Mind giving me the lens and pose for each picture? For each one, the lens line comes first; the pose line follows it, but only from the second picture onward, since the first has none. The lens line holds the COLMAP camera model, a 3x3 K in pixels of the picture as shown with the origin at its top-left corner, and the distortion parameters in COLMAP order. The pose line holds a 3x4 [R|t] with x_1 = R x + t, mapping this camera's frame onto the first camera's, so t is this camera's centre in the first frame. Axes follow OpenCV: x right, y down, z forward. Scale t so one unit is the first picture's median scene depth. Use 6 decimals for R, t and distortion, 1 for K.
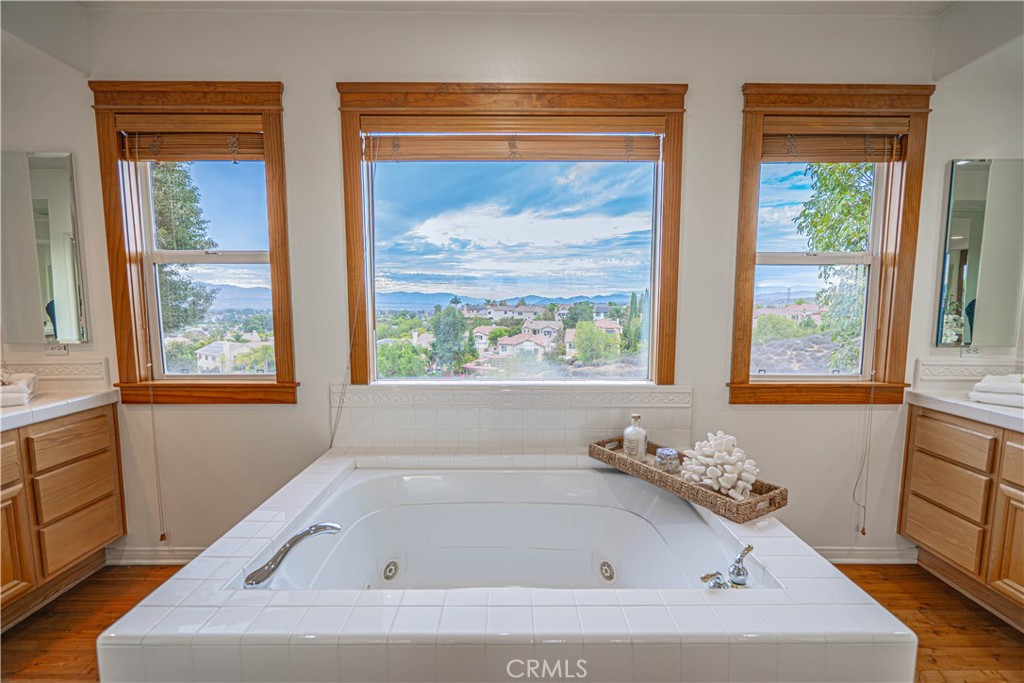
lens RADIAL K [[457.7, 0, 506.7], [0, 457.7, 344.4], [0, 0, 1]] dist [-0.007120, 0.003520]
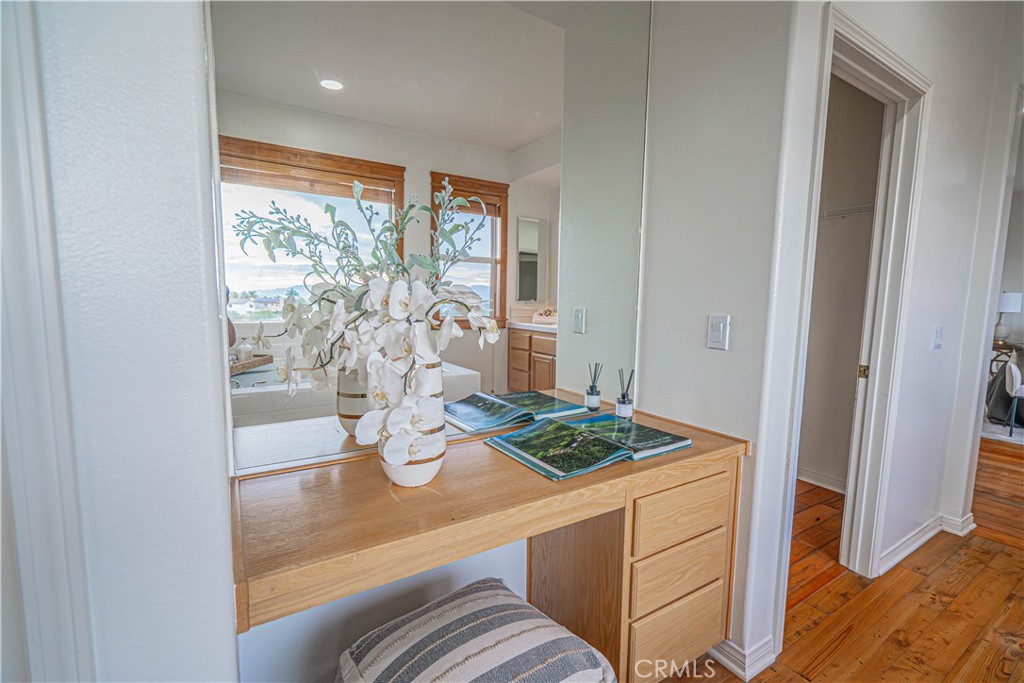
lens RADIAL K [[457.7, 0, 511.2], [0, 457.7, 346.8], [0, 0, 1]] dist [-0.007120, 0.003520]
pose [[0.831284, -0.044072, 0.554098, -0.348271], [0.037864, 0.999026, 0.022656, 0.184516], [-0.554556, 0.002147, 0.832143, -0.891240]]
